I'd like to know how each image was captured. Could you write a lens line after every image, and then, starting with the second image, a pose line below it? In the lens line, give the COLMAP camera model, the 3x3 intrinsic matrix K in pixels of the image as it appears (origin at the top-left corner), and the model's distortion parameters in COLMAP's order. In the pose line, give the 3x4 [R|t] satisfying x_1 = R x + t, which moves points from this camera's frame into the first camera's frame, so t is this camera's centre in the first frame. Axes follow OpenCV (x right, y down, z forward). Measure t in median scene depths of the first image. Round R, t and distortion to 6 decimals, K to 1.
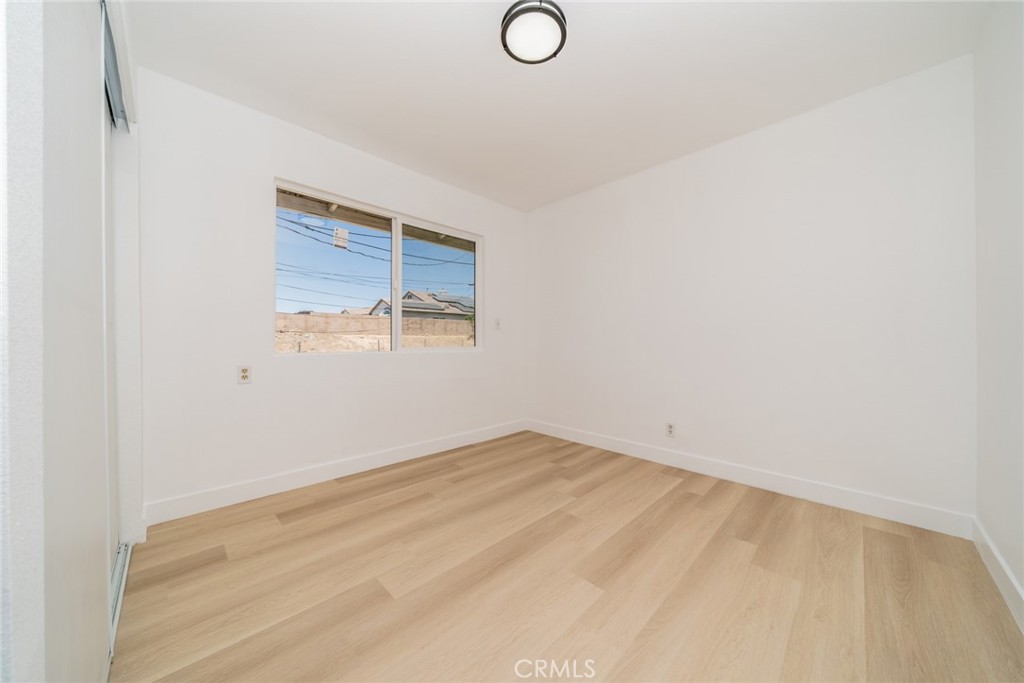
lens RADIAL K [[348.9, 0, 509.8], [0, 348.9, 342.2], [0, 0, 1]] dist [-0.000023, 0.000023]
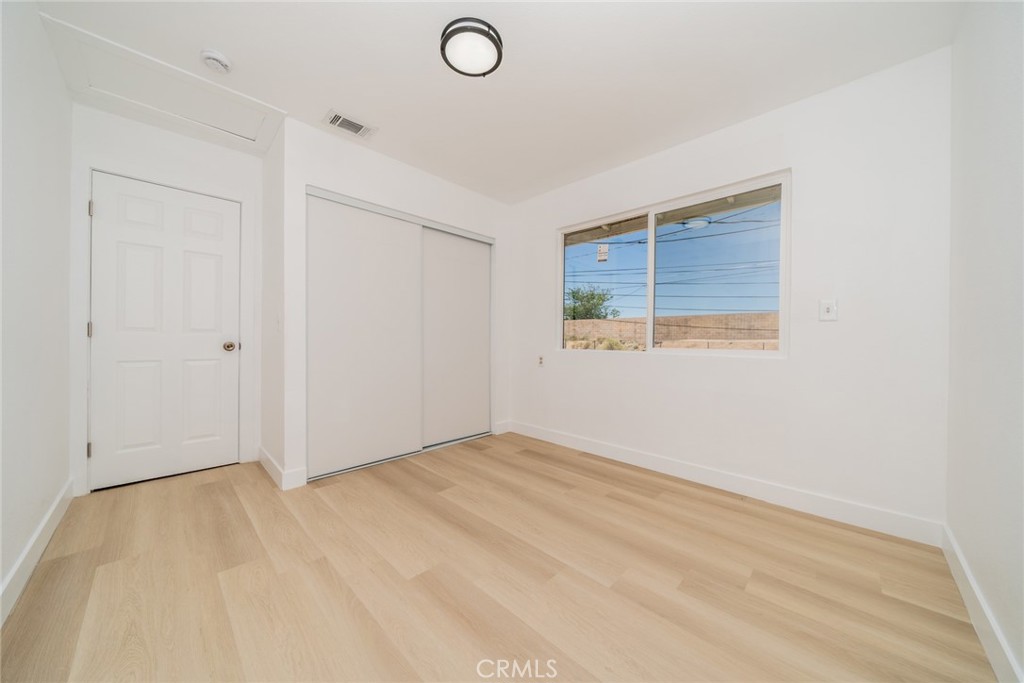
lens RADIAL K [[347.3, 0, 508.1], [0, 347.3, 341.2], [0, 0, 1]] dist [-0.002408, -0.000190]
pose [[0.013856, 0.001793, -0.999902, 0.917889], [-0.009288, 0.999955, 0.001665, 0.000103], [0.999861, 0.009264, 0.013872, 0.897774]]
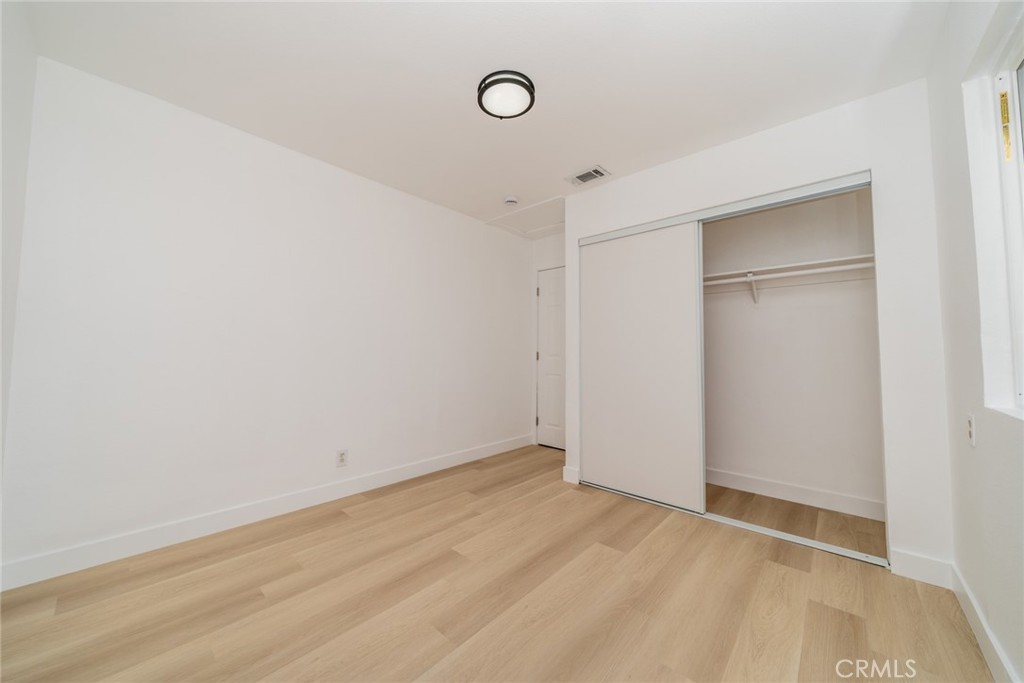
lens RADIAL K [[364.2, 0, 505.0], [0, 364.2, 330.9], [0, 0, 1]] dist [-0.000737, -0.000116]
pose [[-0.998691, -0.012410, -0.049613, 0.099753], [-0.009346, 0.998063, -0.061511, -0.036437], [0.050280, -0.060967, -0.996873, 1.750213]]
